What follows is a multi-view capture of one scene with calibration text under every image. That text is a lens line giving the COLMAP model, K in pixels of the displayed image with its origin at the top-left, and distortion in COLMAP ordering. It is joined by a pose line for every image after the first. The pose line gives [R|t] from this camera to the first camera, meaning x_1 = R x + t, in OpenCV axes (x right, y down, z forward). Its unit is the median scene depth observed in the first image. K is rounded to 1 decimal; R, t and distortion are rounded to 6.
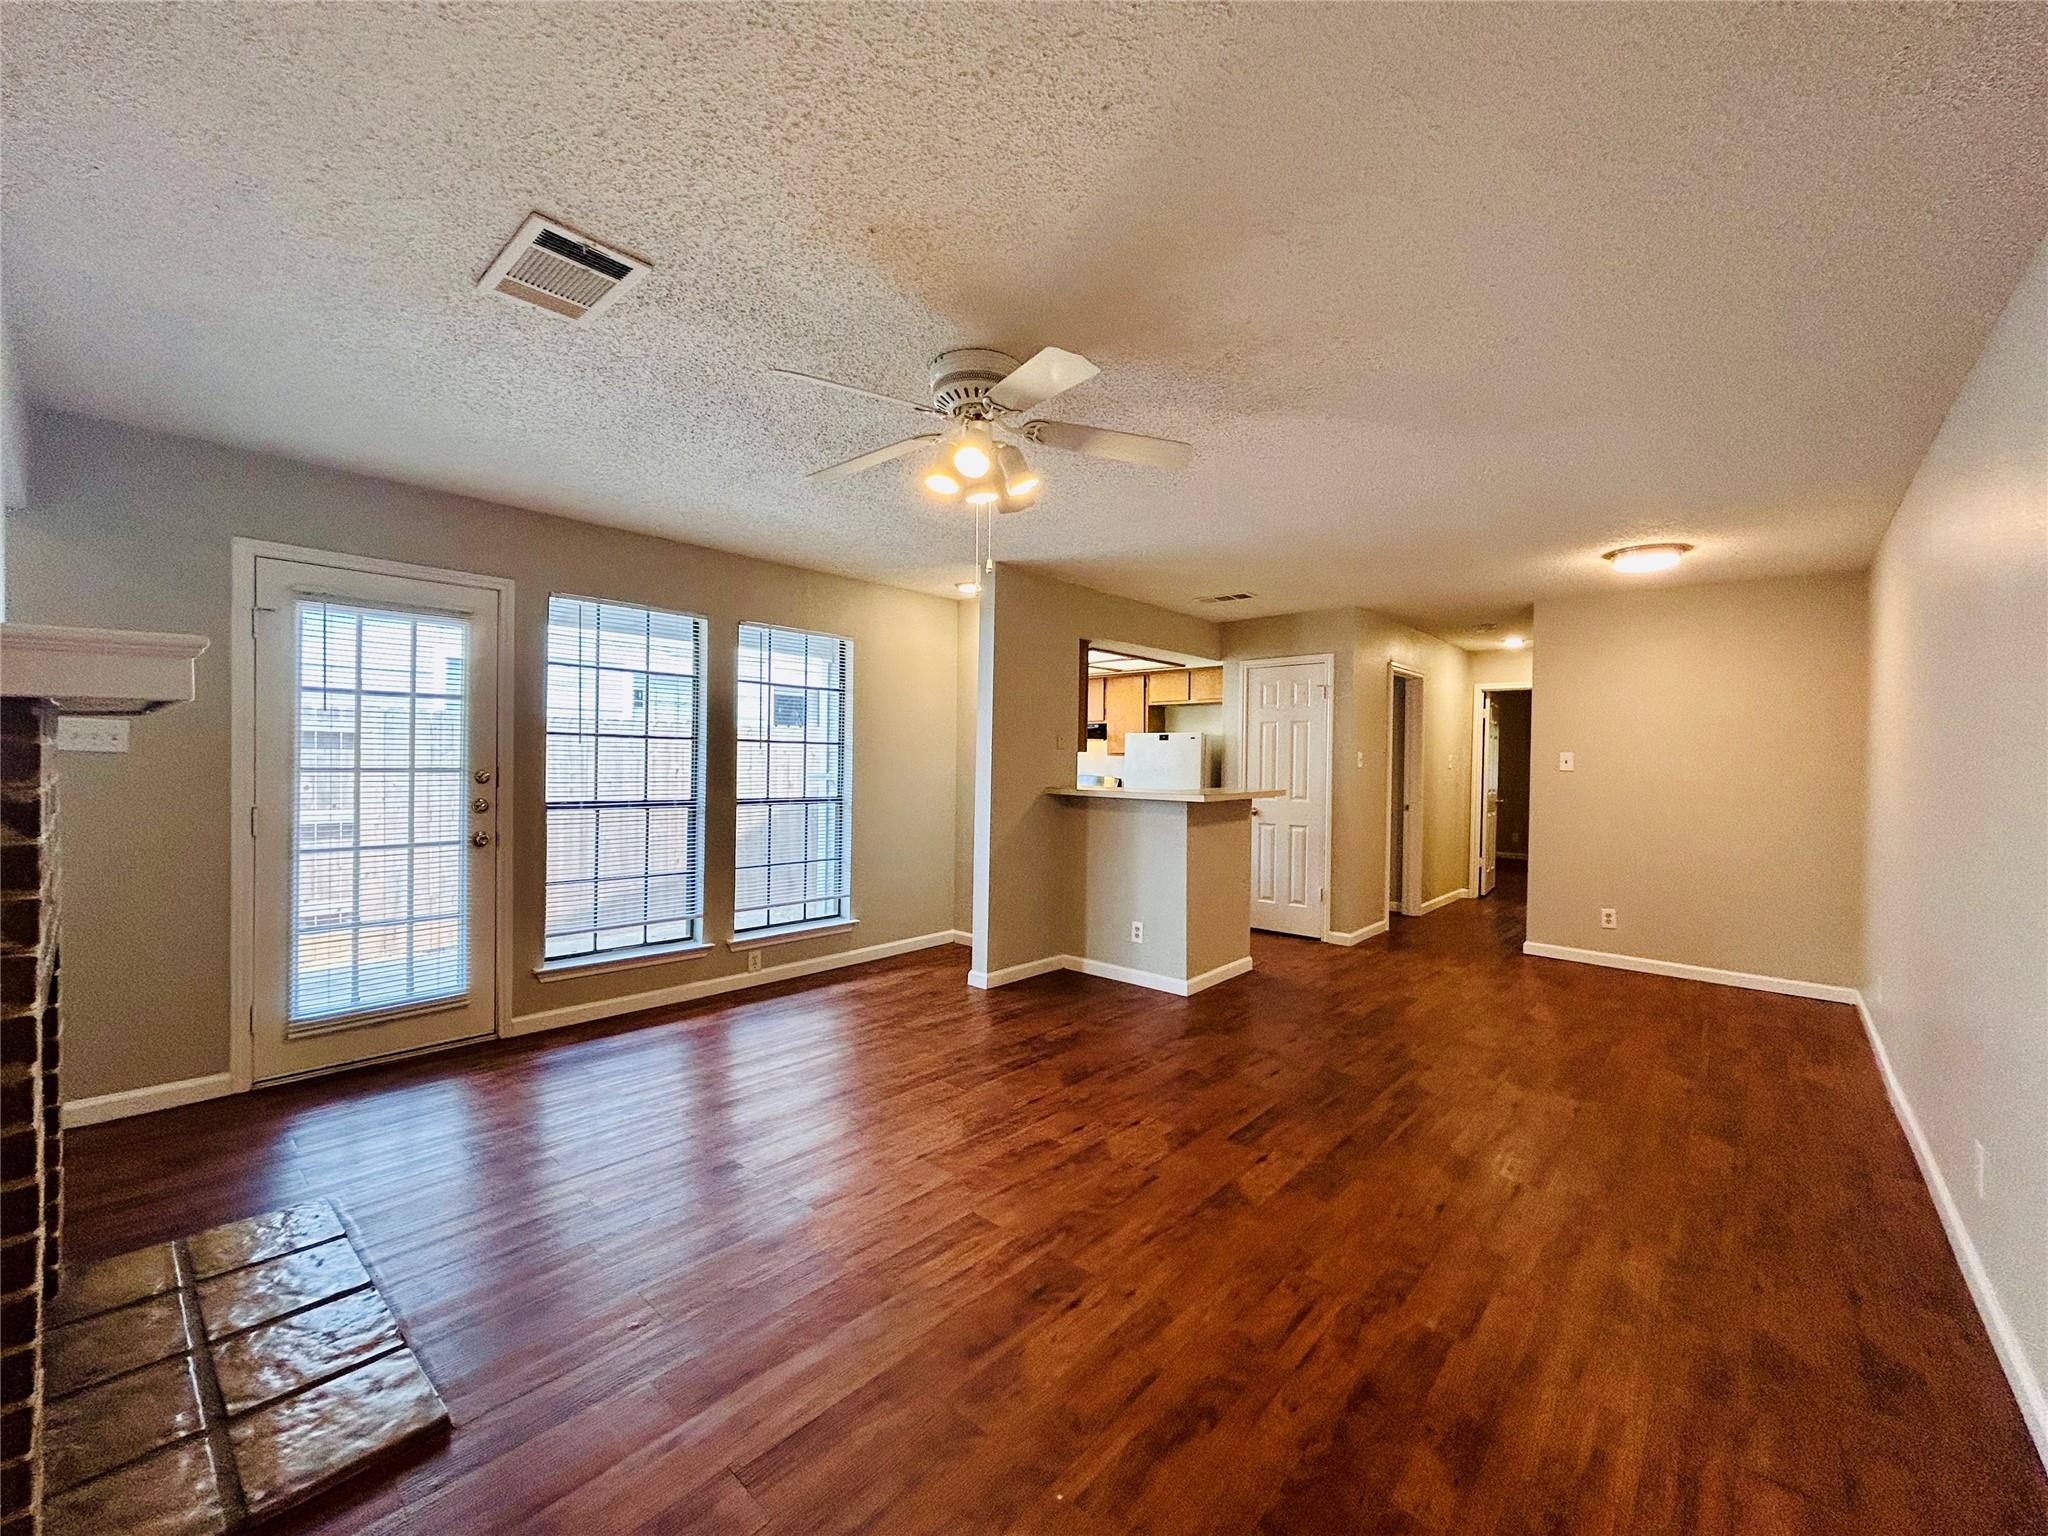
lens RADIAL K [[824.6, 0, 1015.3], [0, 824.6, 766.9], [0, 0, 1]] dist [-0.001914, 0.000994]
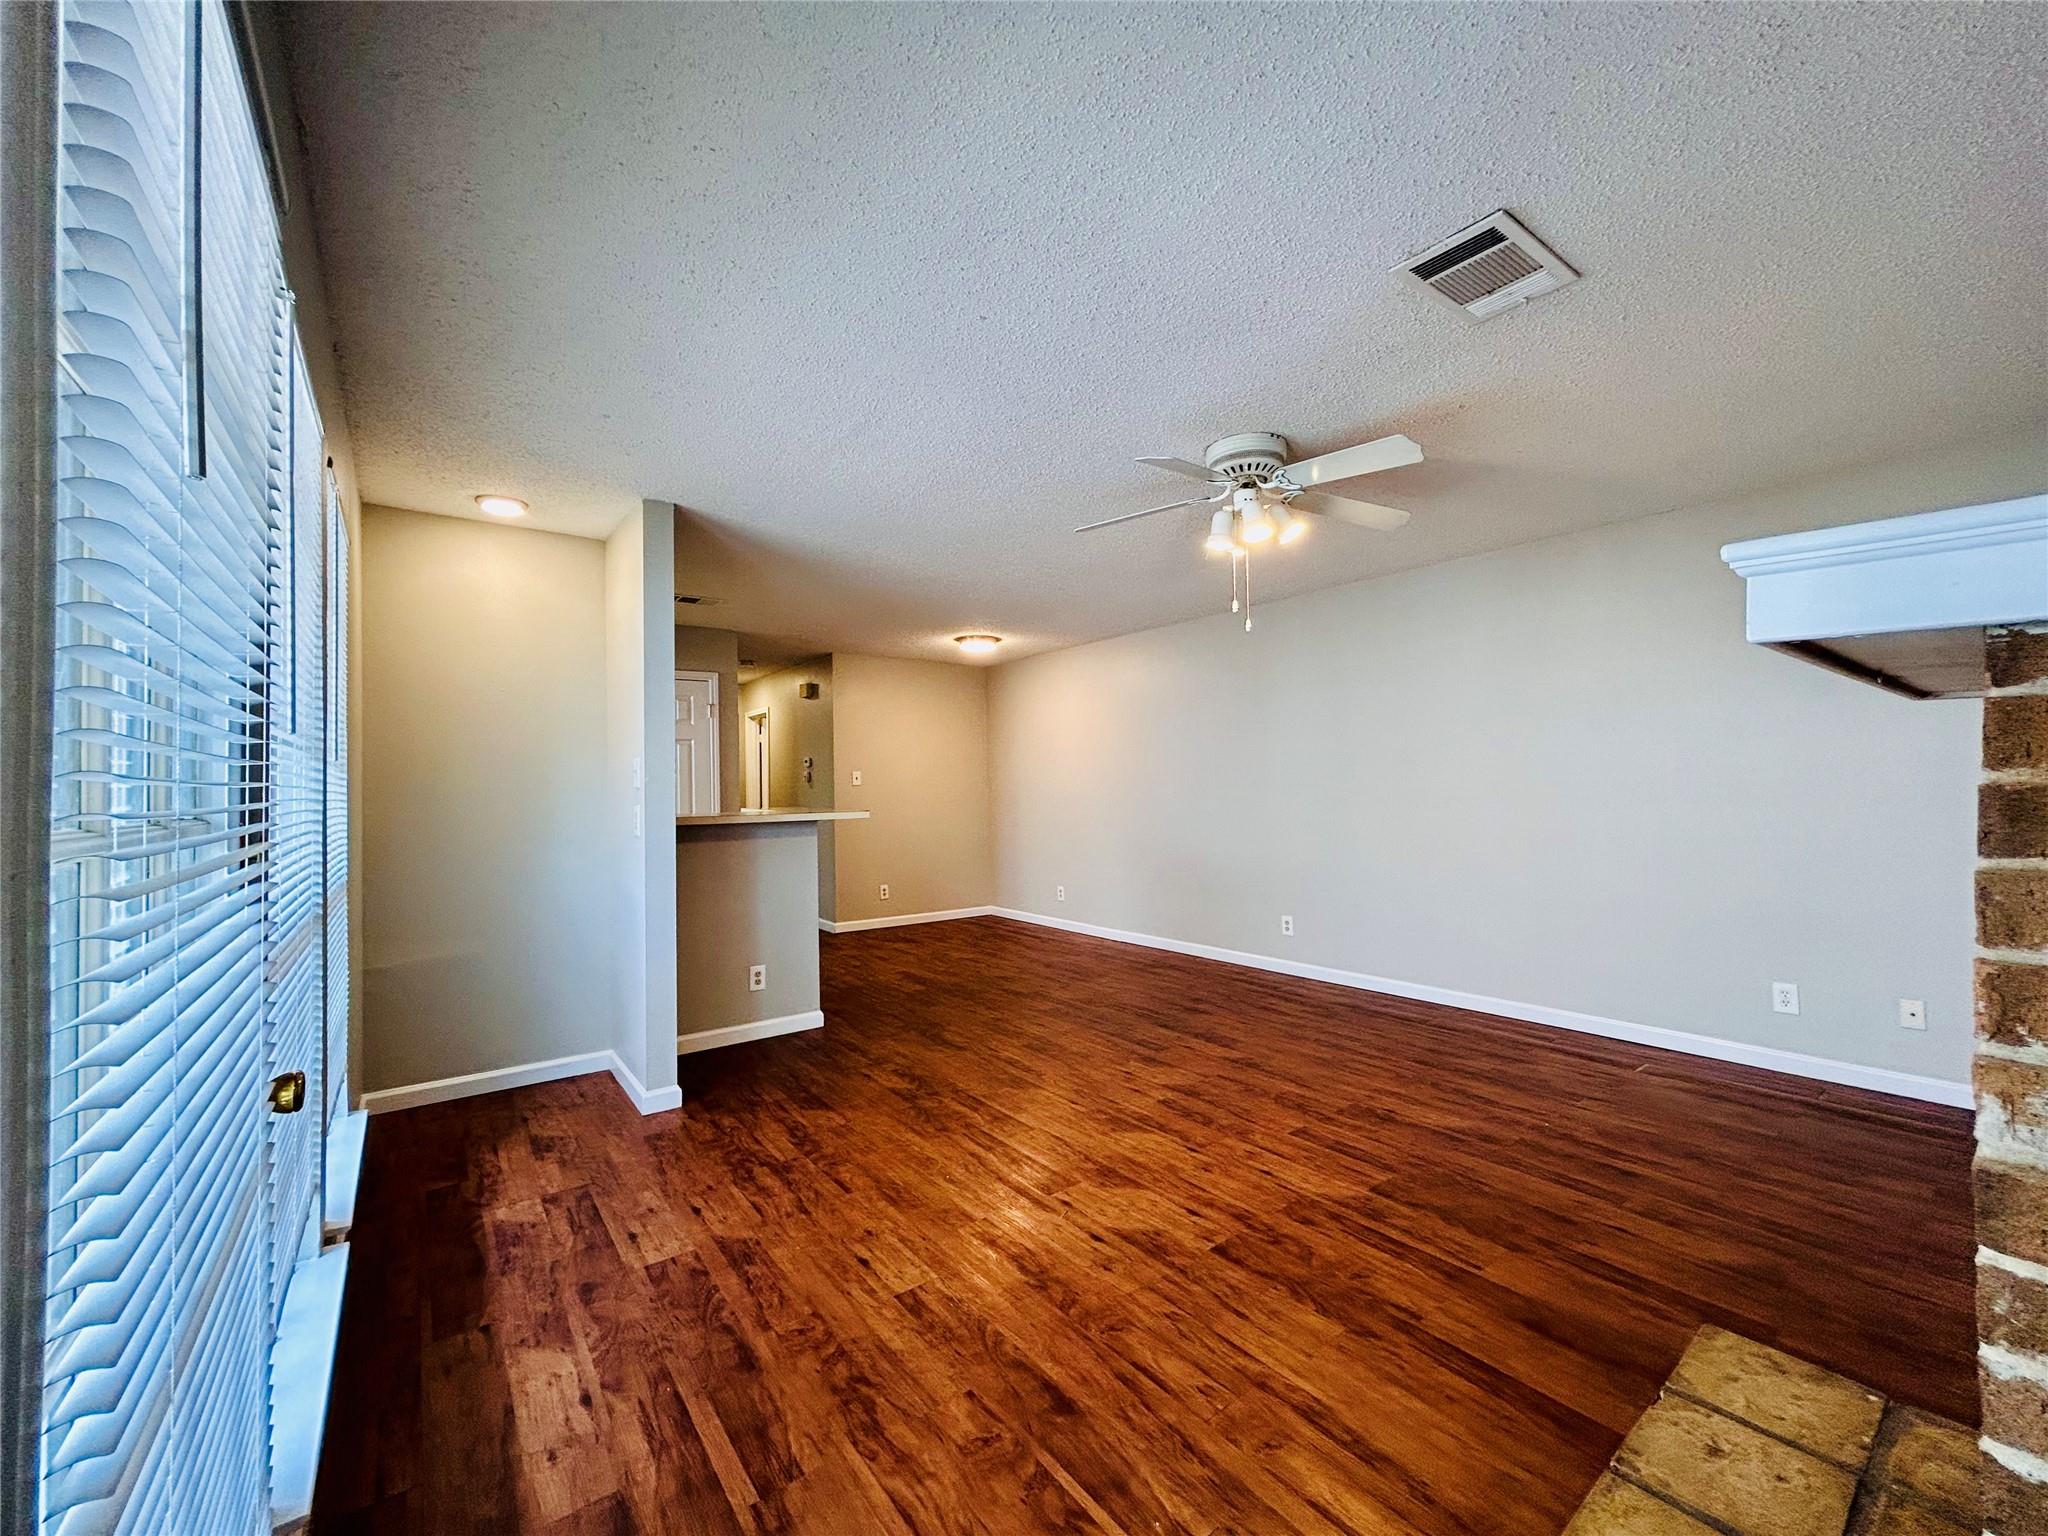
lens RADIAL K [[824.6, 0, 1032.9], [0, 824.6, 768.0], [0, 0, 1]] dist [-0.001914, 0.000994]
pose [[0.194100, 0.001829, 0.980980, -0.785146], [0.031628, 0.999467, -0.008121, -0.004959], [-0.980472, 0.032603, 0.193939, 0.655816]]
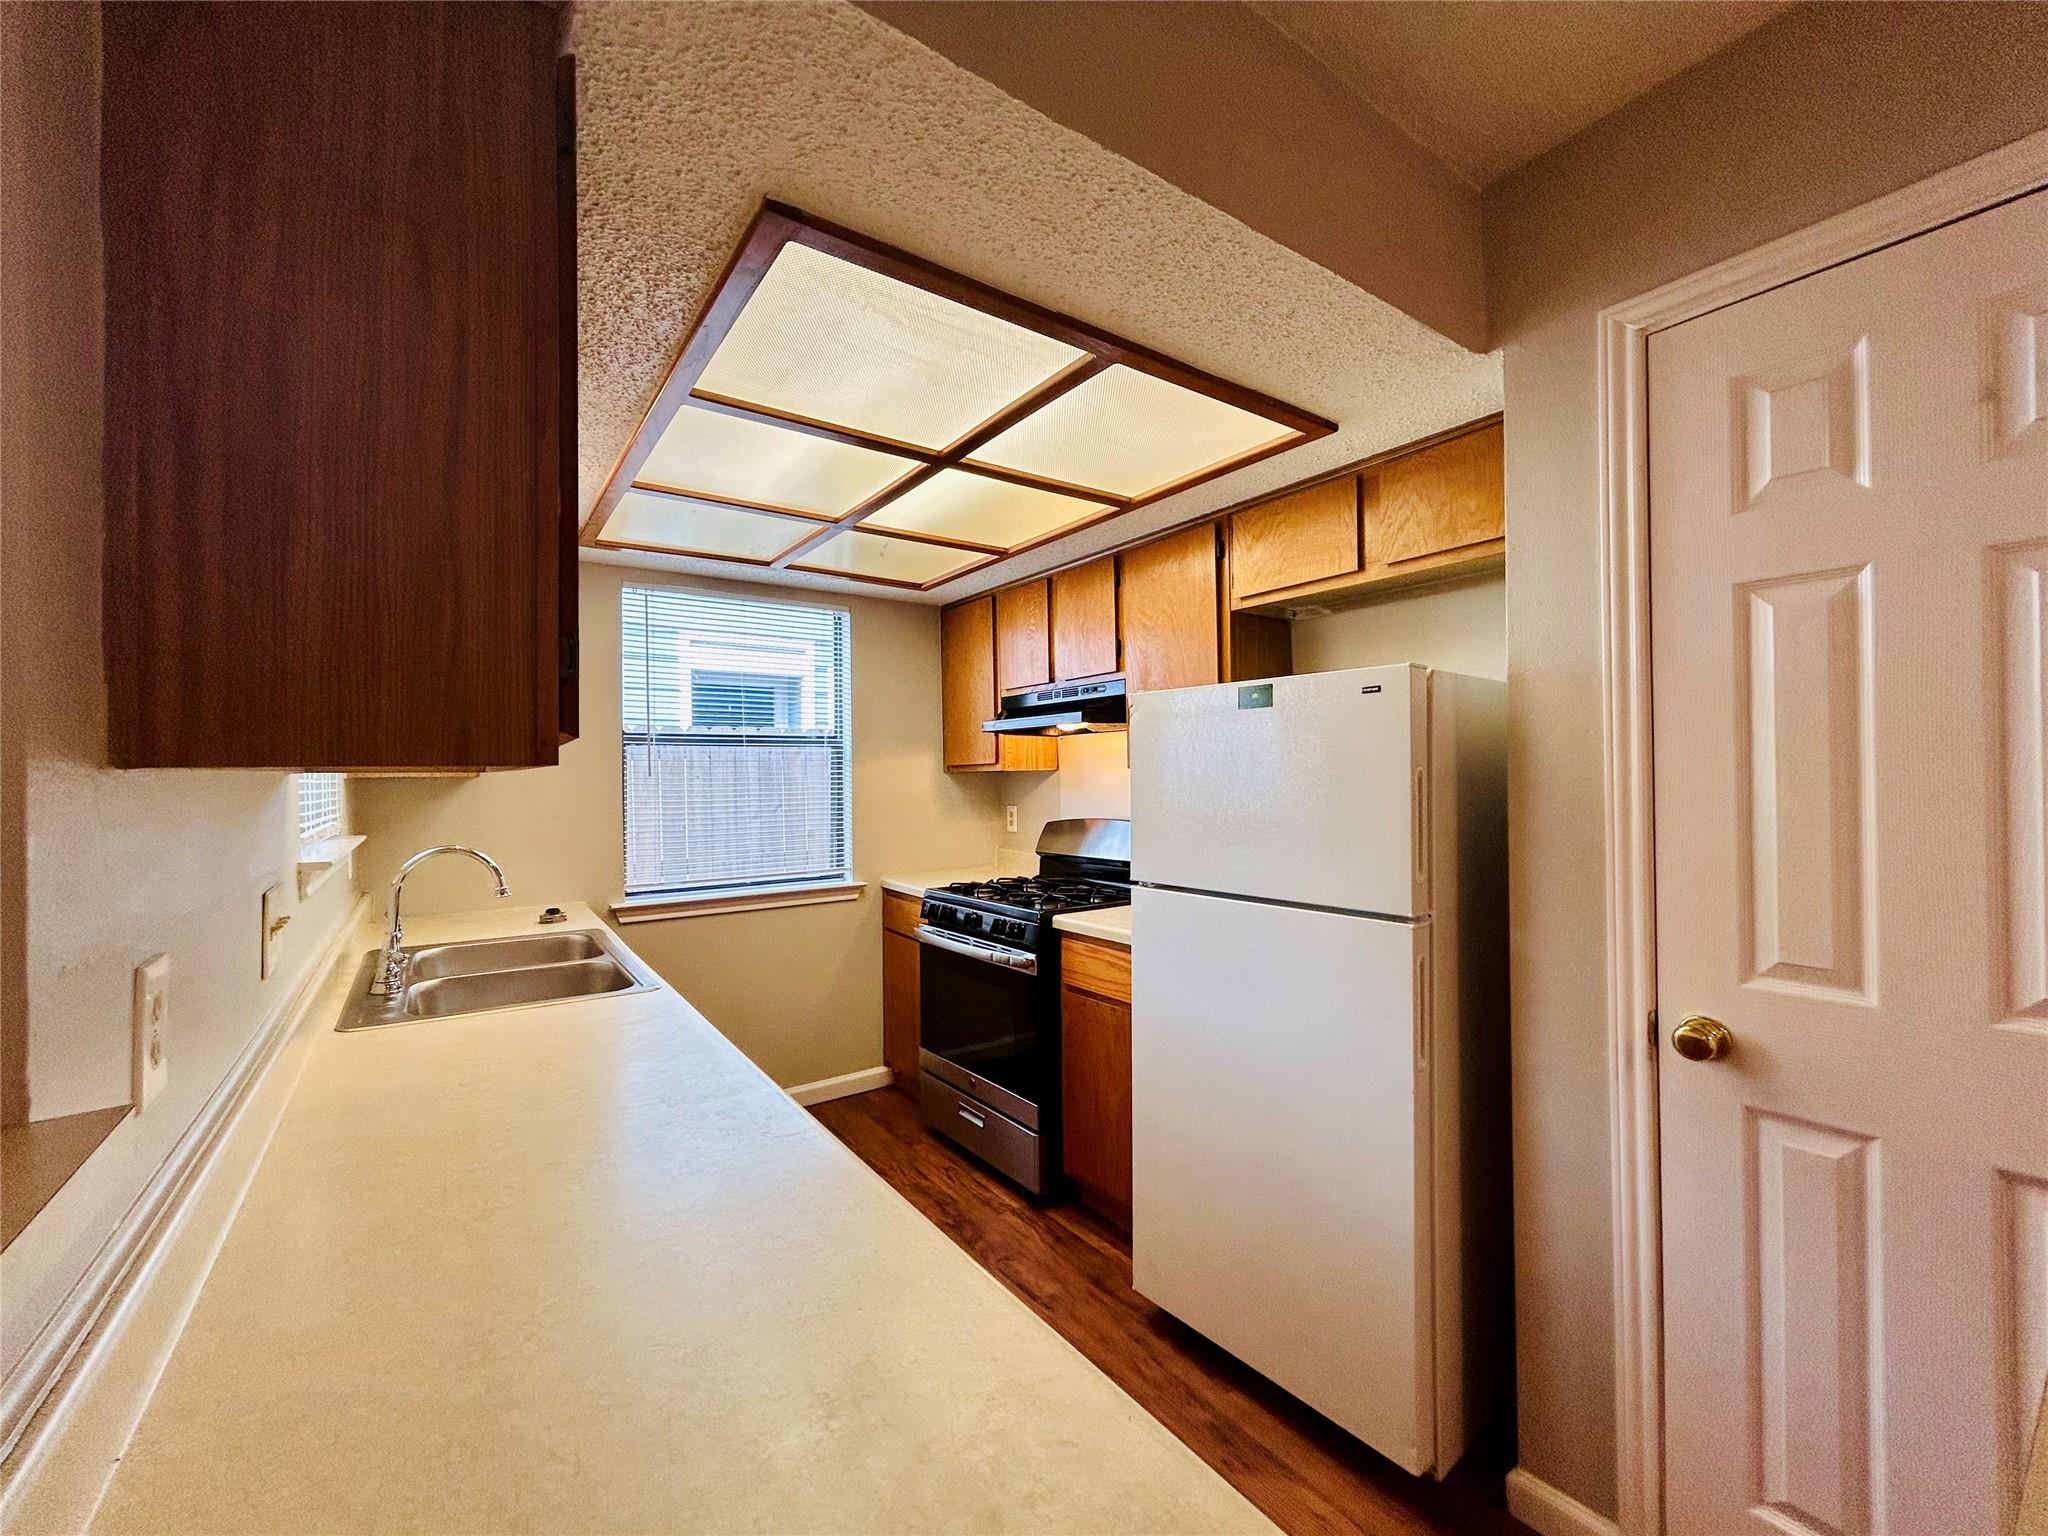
lens RADIAL K [[824.6, 0, 1029.9], [0, 824.6, 761.2], [0, 0, 1]] dist [-0.001914, 0.000994]
pose [[0.975382, -0.018046, -0.219783, 0.282240], [0.014069, 0.999708, -0.019643, -0.024358], [0.220074, 0.016068, 0.975351, 1.235589]]
